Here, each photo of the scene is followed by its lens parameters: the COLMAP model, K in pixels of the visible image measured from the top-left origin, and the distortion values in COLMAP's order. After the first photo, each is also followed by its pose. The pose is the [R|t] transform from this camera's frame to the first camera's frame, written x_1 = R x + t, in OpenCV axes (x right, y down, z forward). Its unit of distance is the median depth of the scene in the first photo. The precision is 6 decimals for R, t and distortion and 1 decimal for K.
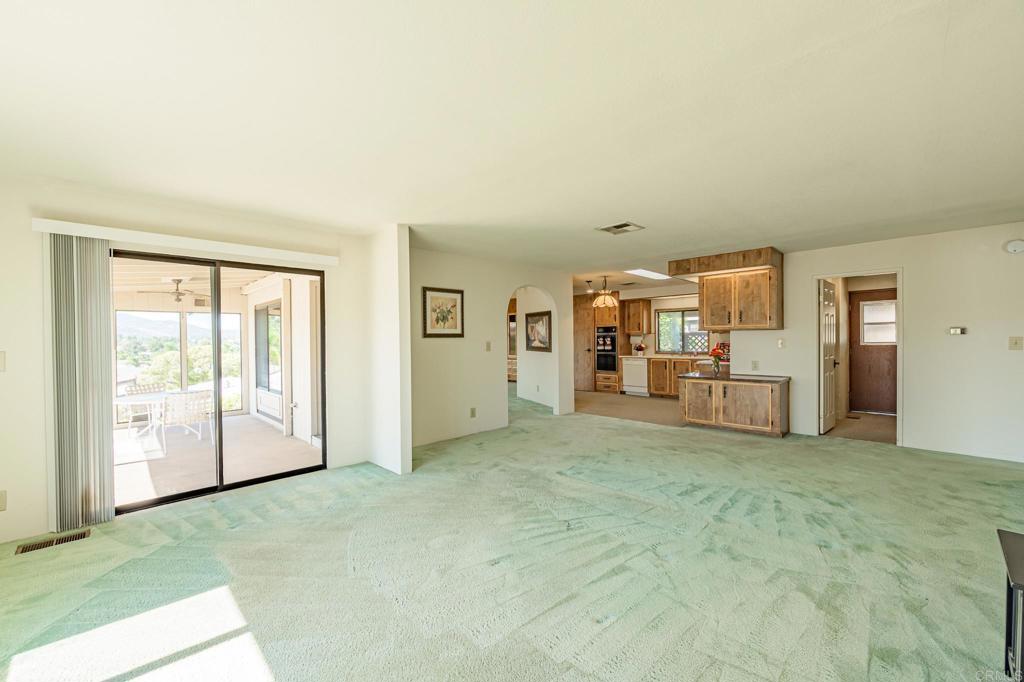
lens RADIAL K [[407.8, 0, 510.1], [0, 407.8, 343.8], [0, 0, 1]] dist [0.000123, -0.000106]
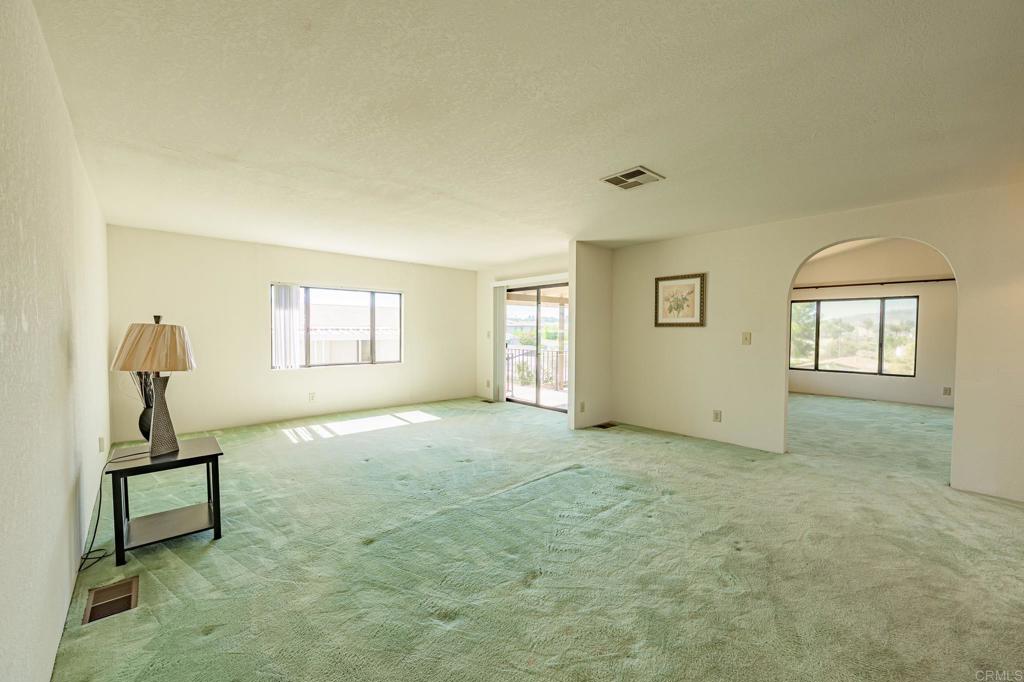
lens RADIAL K [[407.8, 0, 510.1], [0, 407.8, 343.8], [0, 0, 1]] dist [0.000123, -0.000106]
pose [[-0.030948, 0.048209, -0.998358, 0.822861], [-0.014949, 0.998702, 0.048689, -0.016670], [0.999409, 0.016431, -0.030187, 0.645598]]
